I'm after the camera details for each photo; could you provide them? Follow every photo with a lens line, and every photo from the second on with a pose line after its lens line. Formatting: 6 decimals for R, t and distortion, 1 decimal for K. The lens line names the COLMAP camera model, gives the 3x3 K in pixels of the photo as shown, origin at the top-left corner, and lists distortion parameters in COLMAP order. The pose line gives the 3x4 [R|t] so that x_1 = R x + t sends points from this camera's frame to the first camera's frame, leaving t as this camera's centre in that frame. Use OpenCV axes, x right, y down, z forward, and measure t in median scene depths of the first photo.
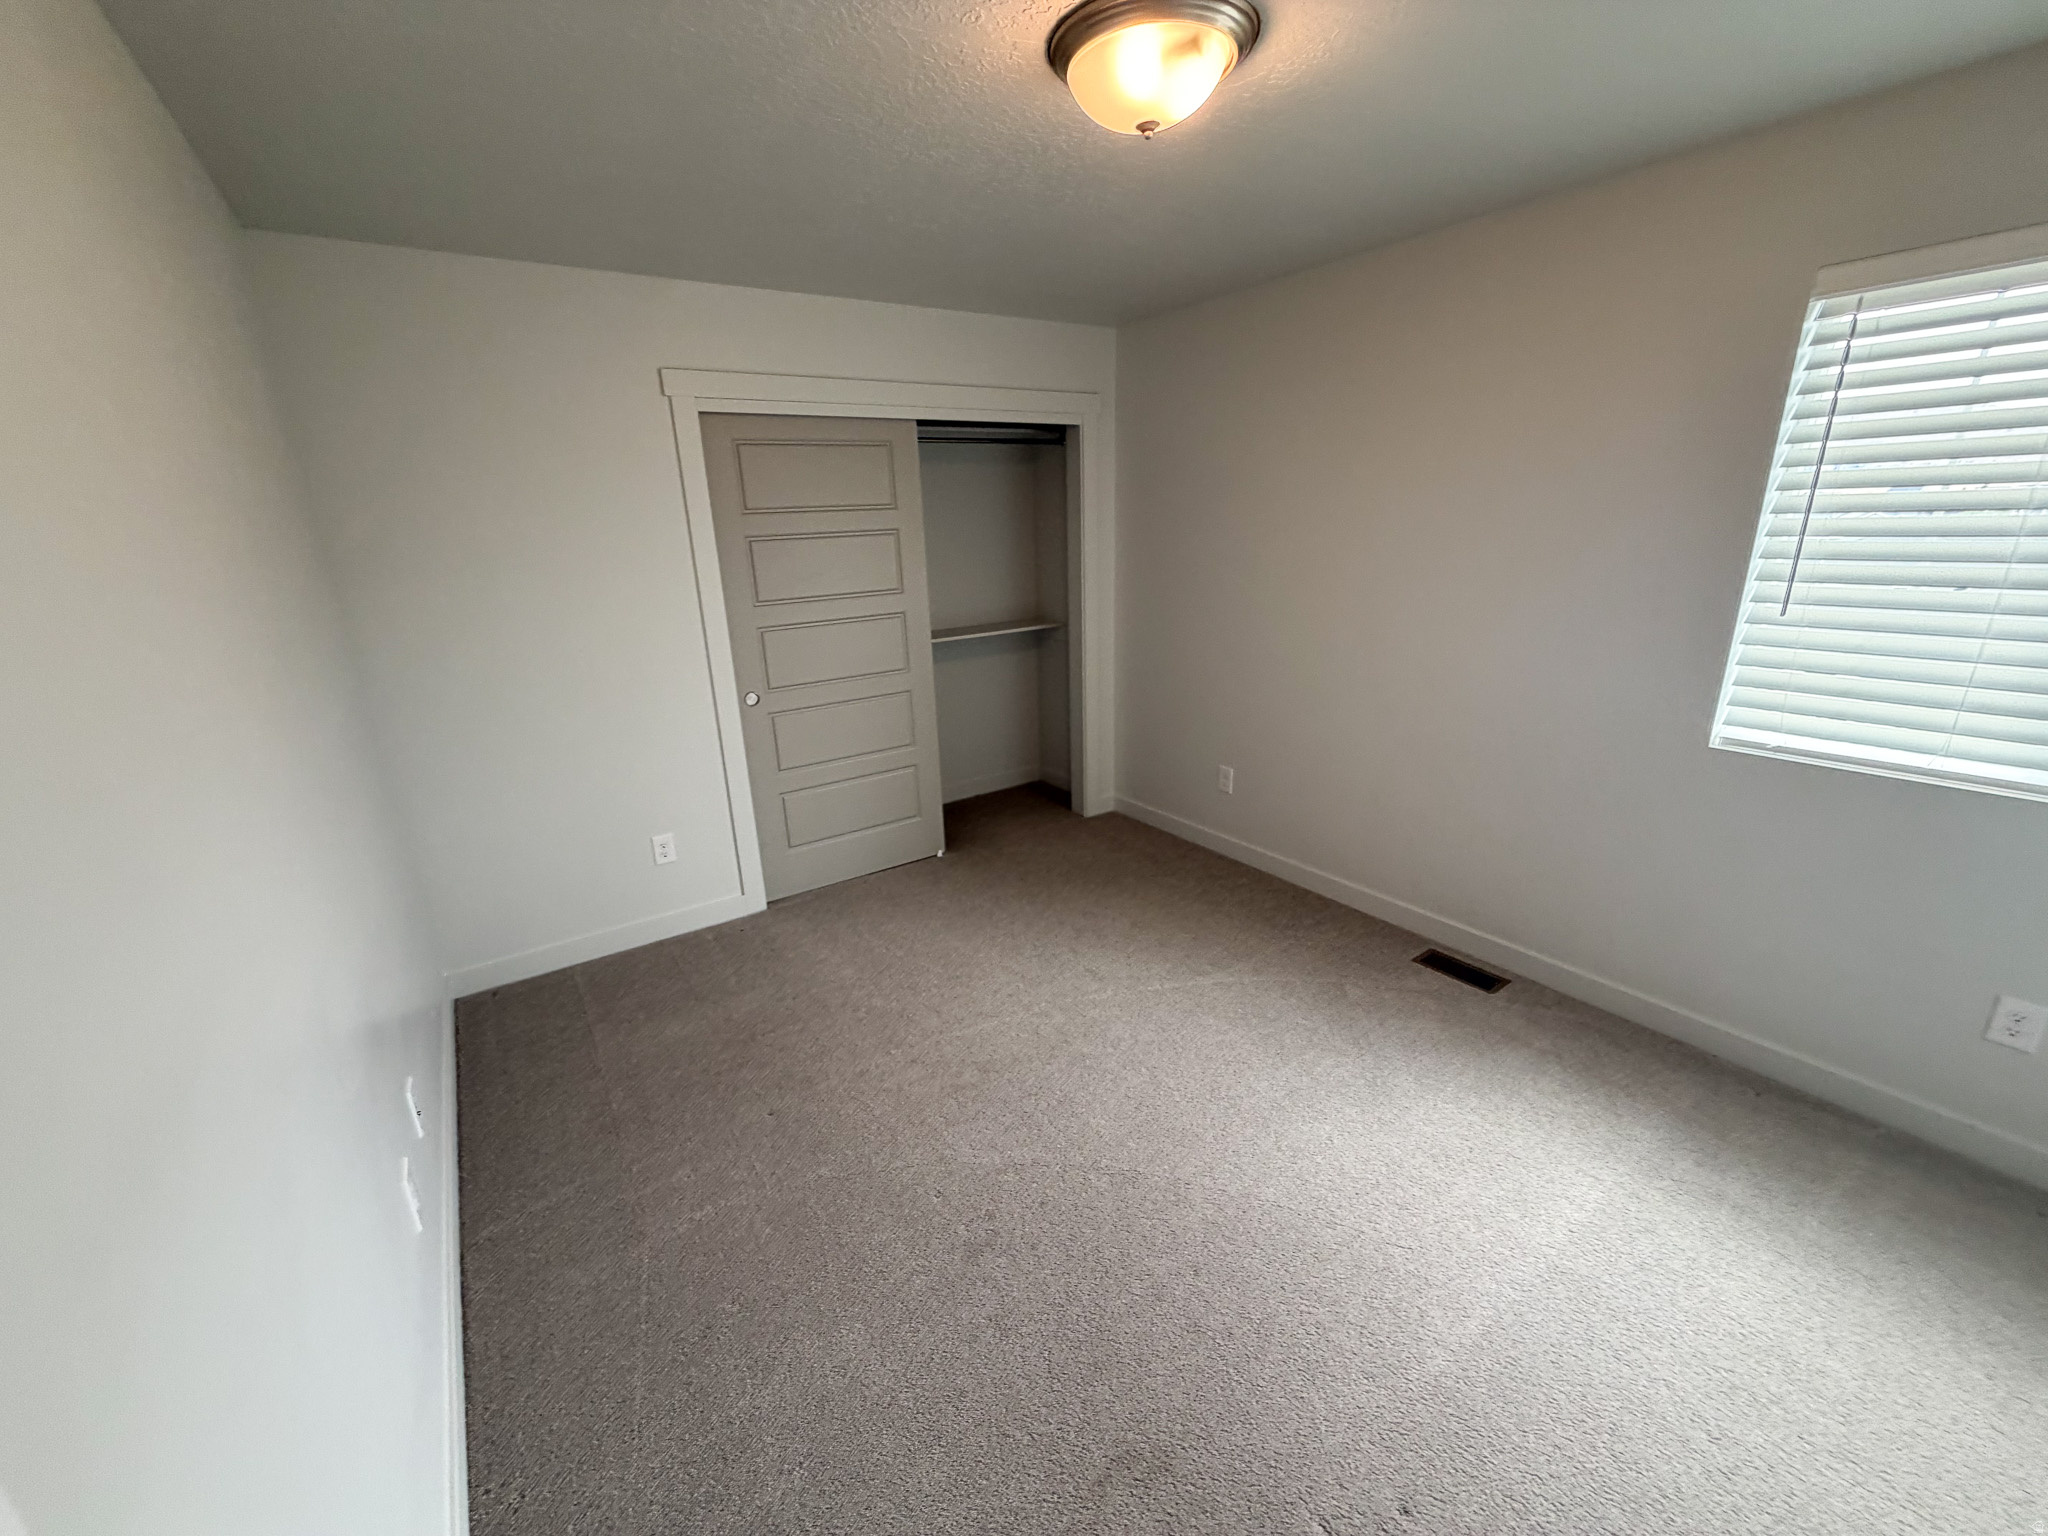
lens RADIAL K [[813.5, 0, 1020.4], [0, 813.5, 768.0], [0, 0, 1]] dist [0.001162, -0.000003]
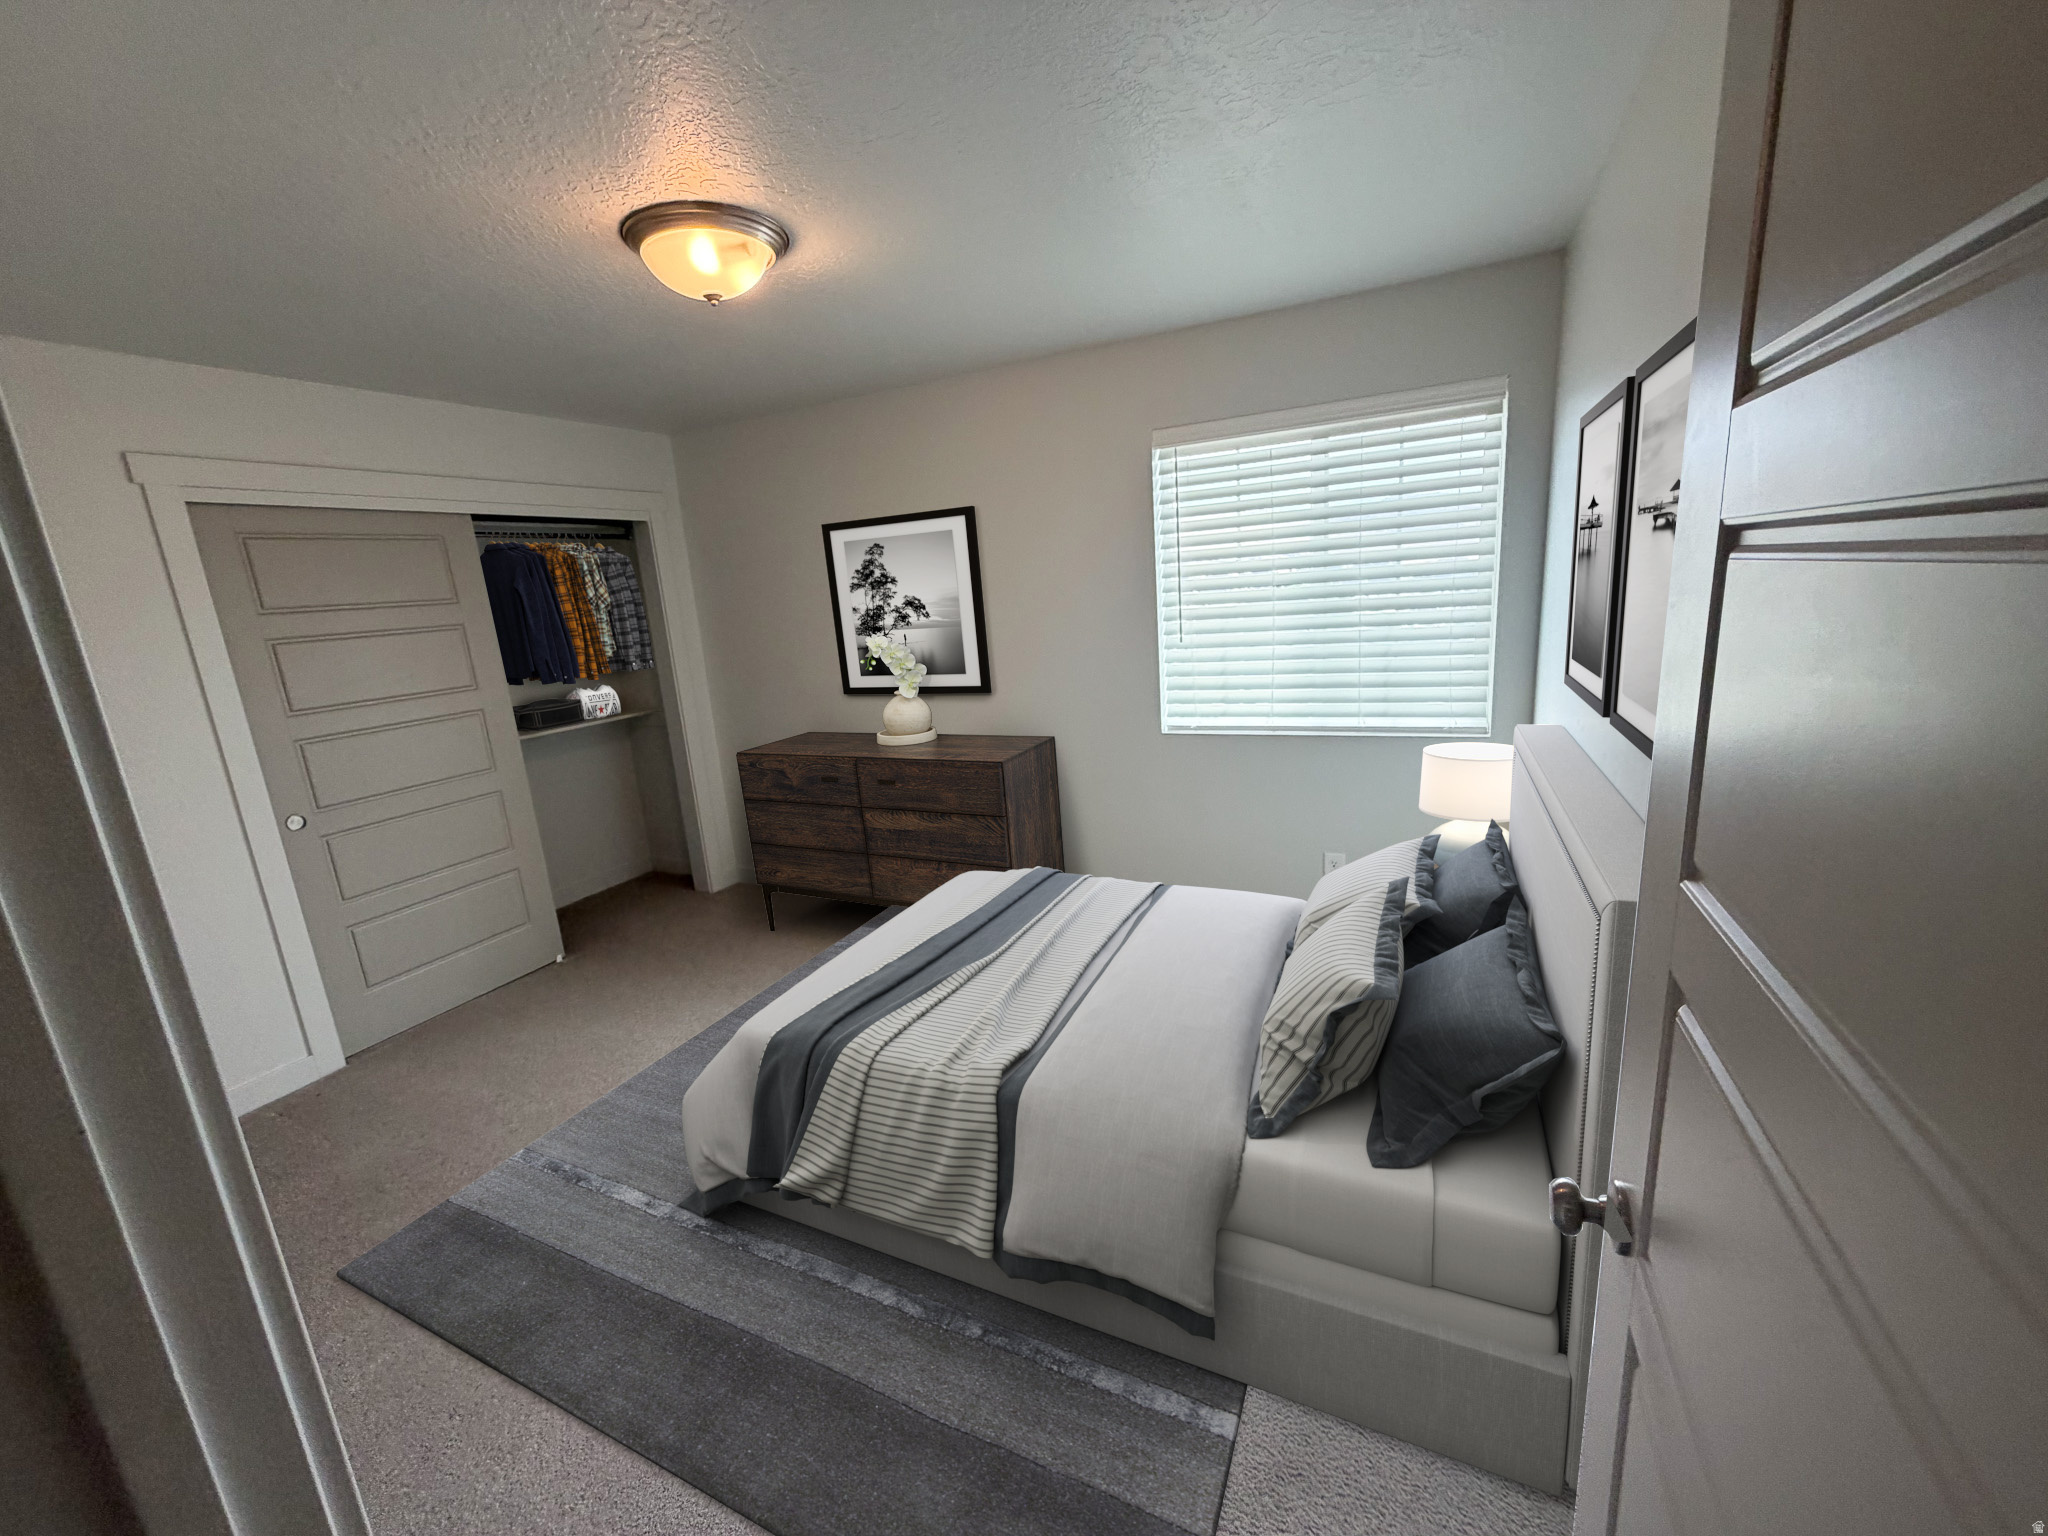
lens RADIAL K [[813.5, 0, 1020.4], [0, 813.5, 768.0], [0, 0, 1]] dist [0.001162, -0.000003]
pose [[0.866664, -0.138125, 0.479391, -0.066696], [0.188893, 0.980220, -0.059062, 0.052586], [-0.461751, 0.141741, 0.875612, -0.116055]]
